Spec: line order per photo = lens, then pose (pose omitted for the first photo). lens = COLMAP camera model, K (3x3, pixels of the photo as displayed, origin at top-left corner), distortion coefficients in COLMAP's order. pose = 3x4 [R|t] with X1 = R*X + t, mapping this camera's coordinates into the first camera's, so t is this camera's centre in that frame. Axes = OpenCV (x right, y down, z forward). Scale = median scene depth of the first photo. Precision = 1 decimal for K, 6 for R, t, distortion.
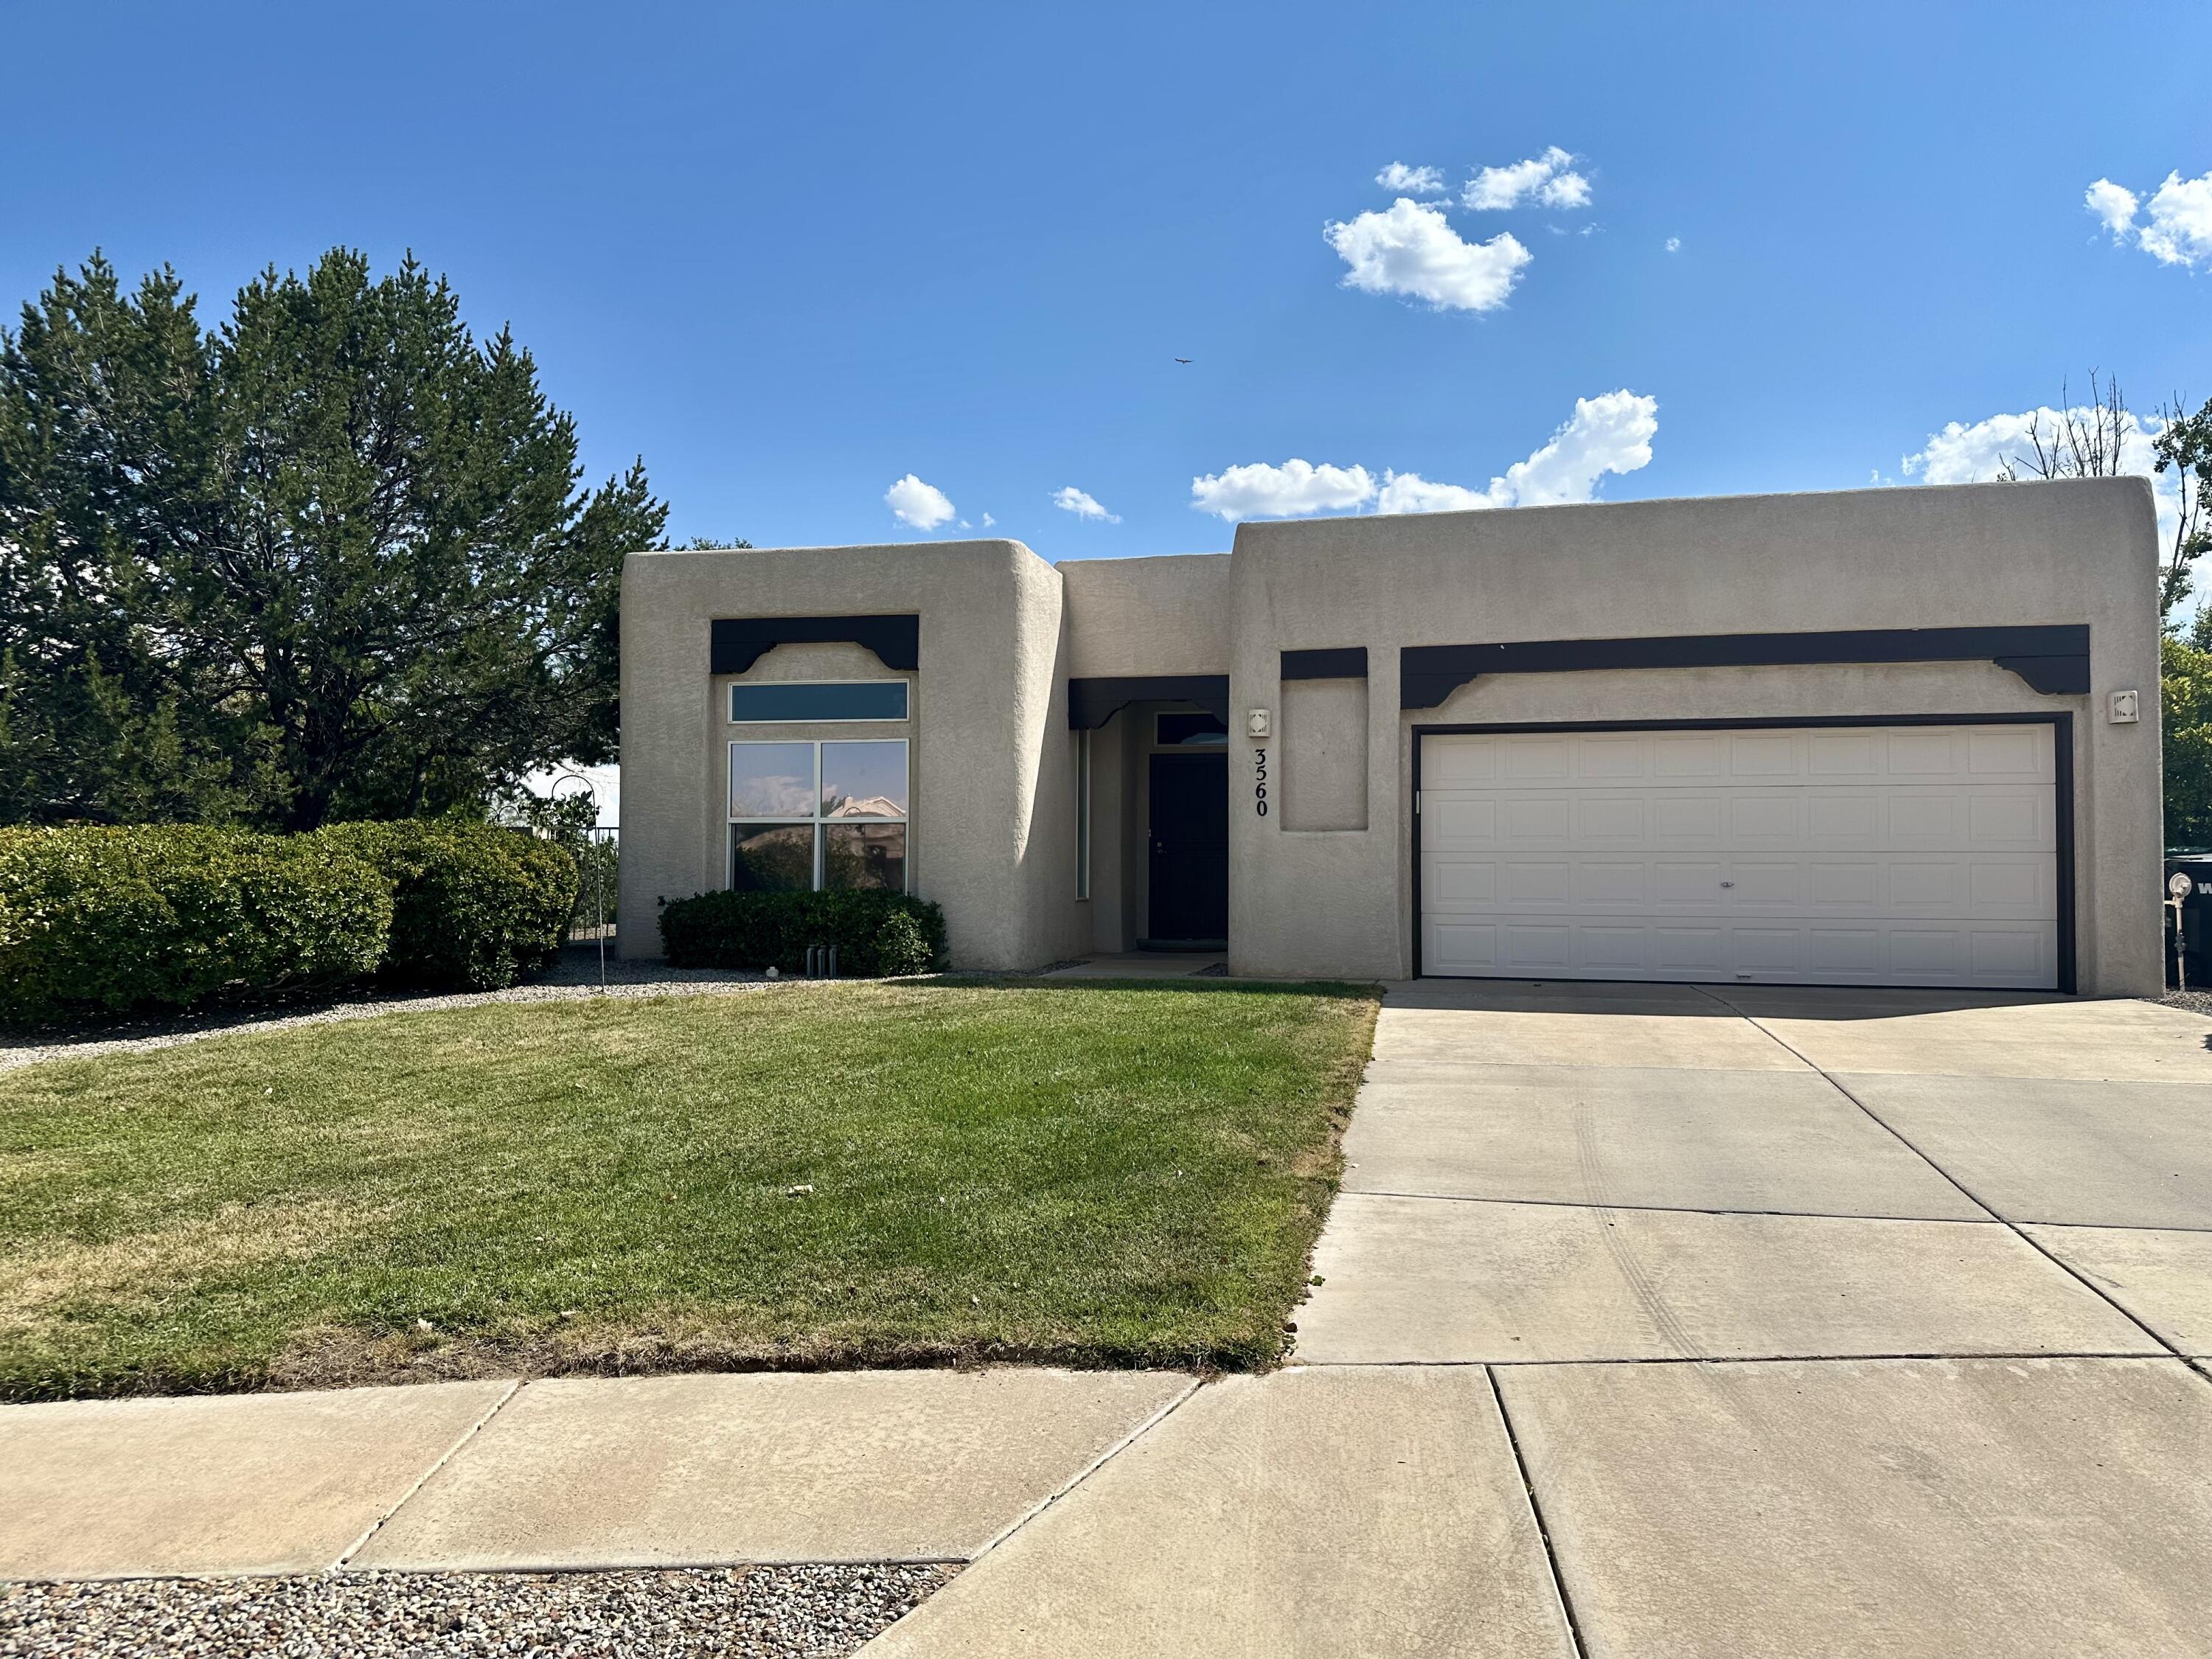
lens RADIAL K [[1551.2, 0, 1130.6], [0, 1551.2, 803.2], [0, 0, 1]] dist [0.057912, -0.063746]
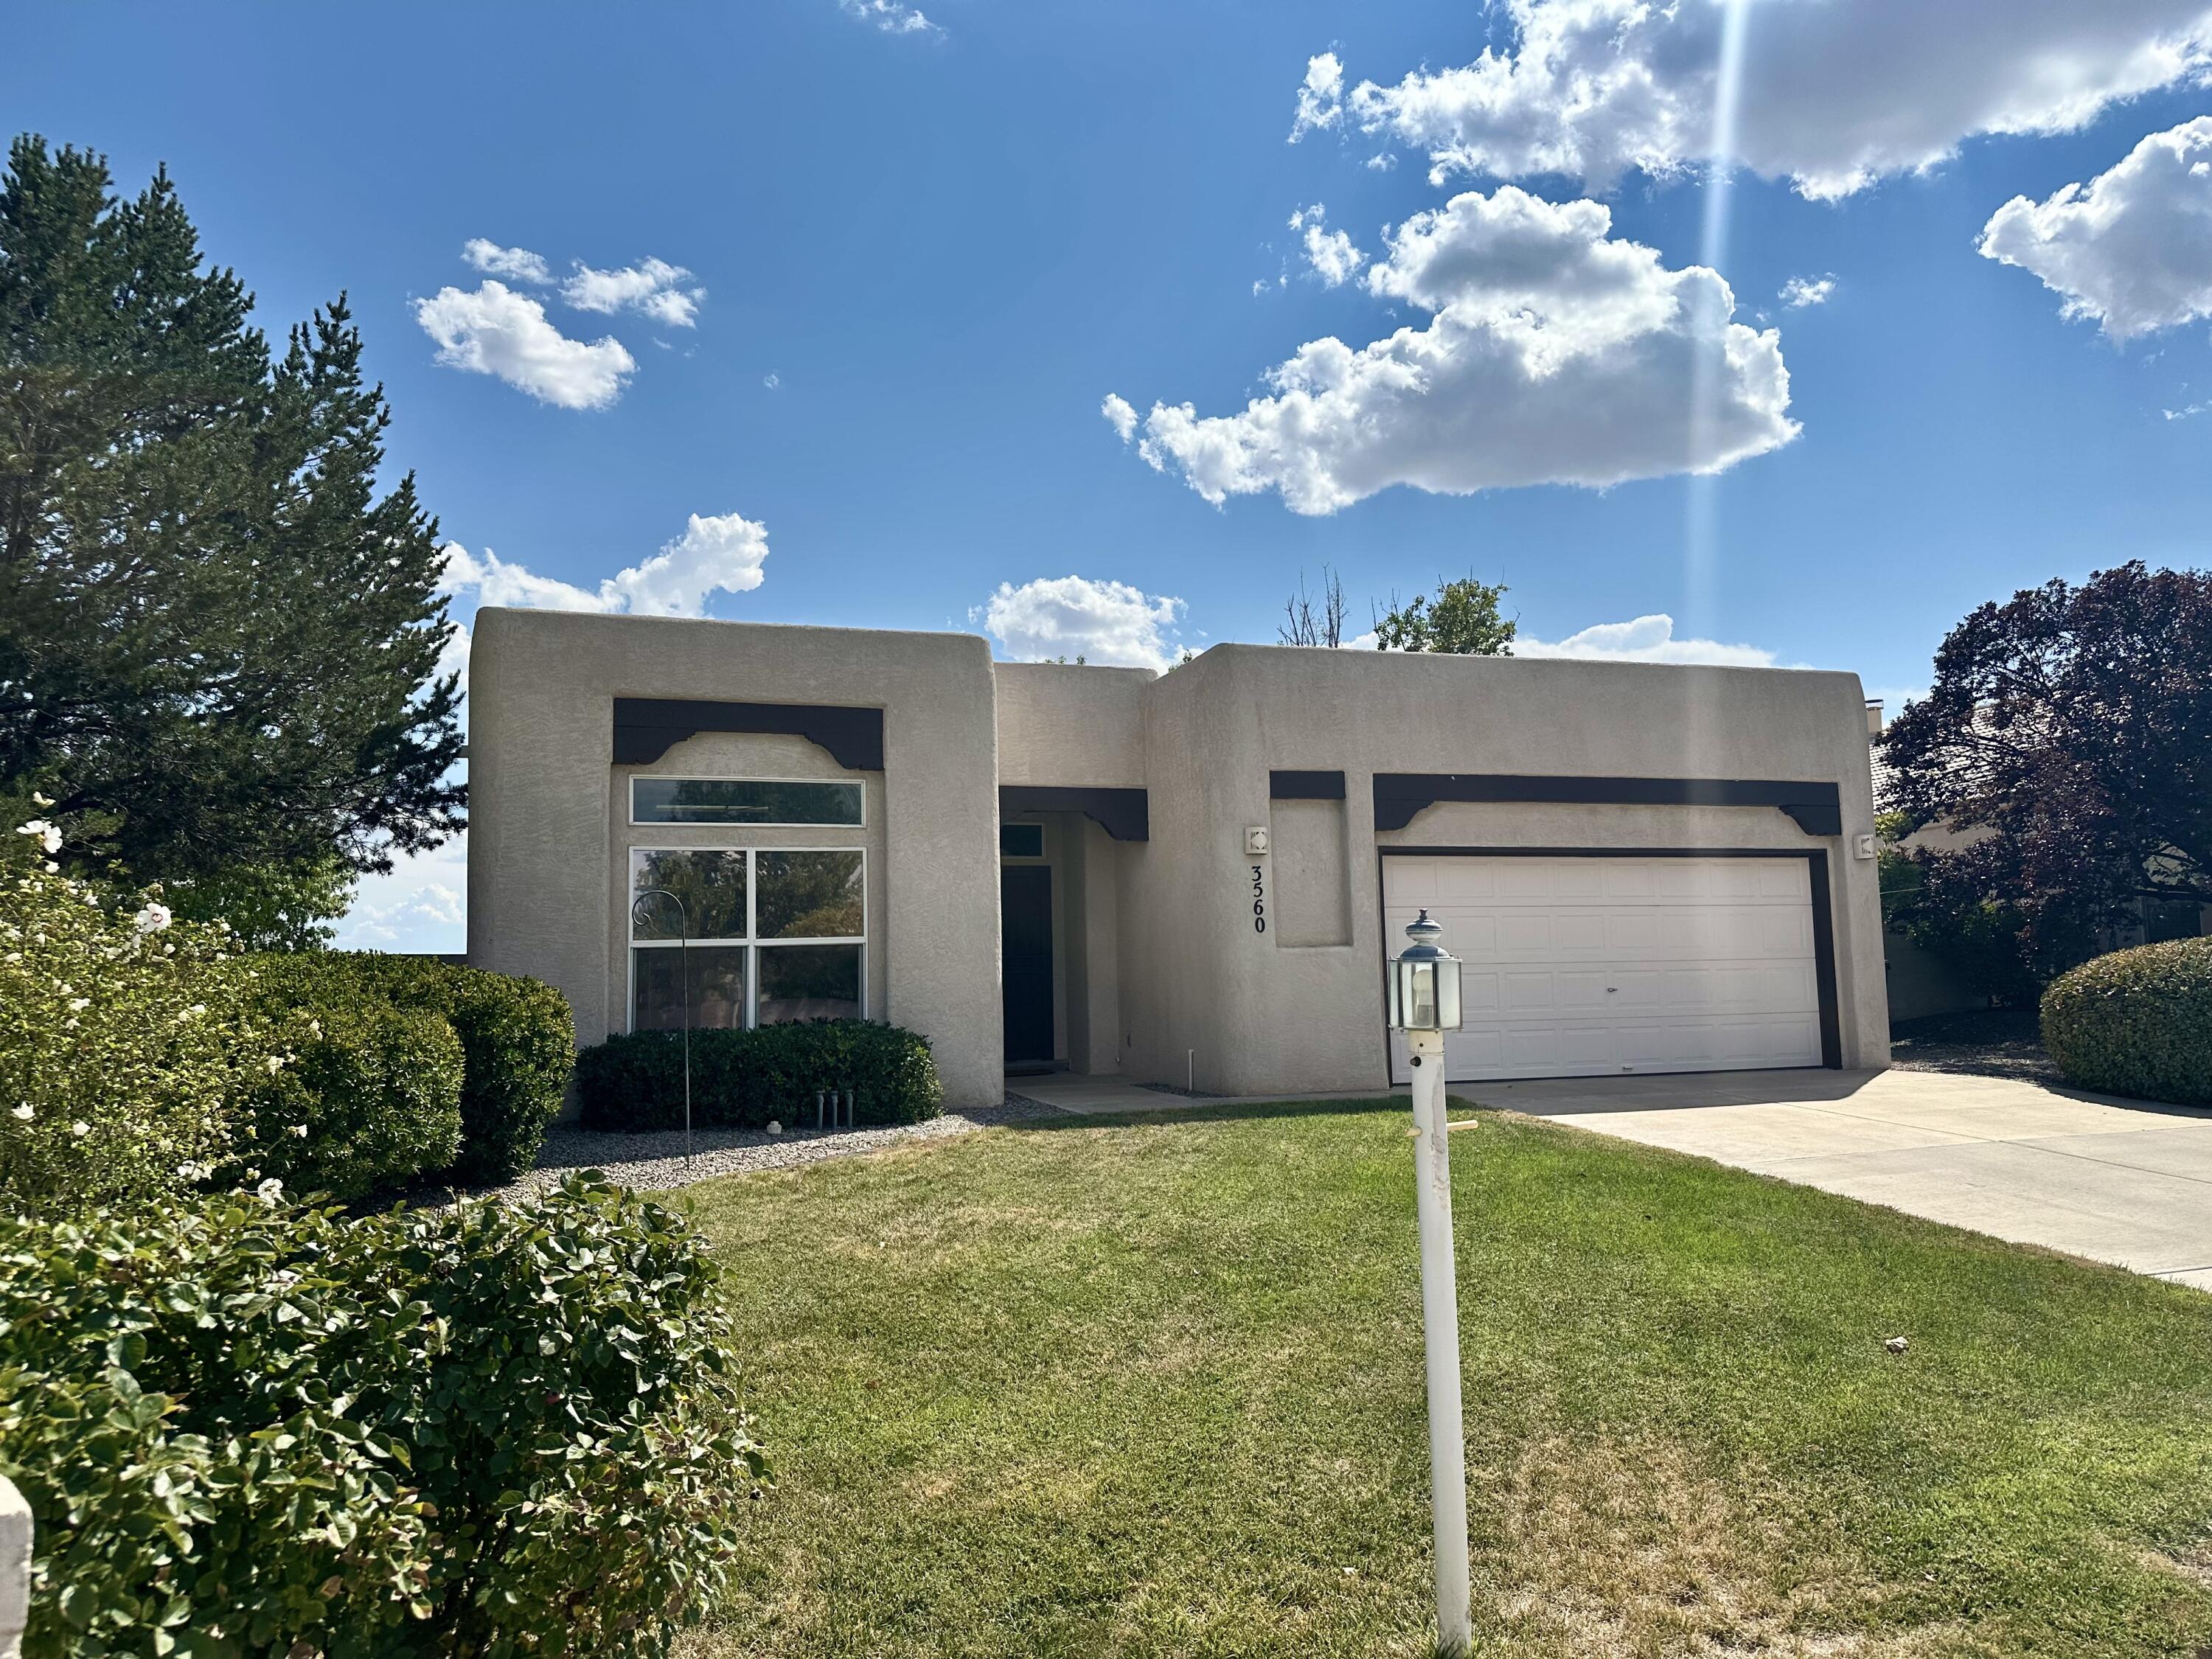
lens RADIAL K [[1551.2, 0, 1111.5], [0, 1551.2, 831.1], [0, 0, 1]] dist [0.057912, -0.063746]
pose [[0.847391, 0.026196, 0.530322, -0.505956], [0.001334, 0.998674, -0.051462, -0.006069], [-0.530967, 0.044316, 0.846233, 0.187854]]
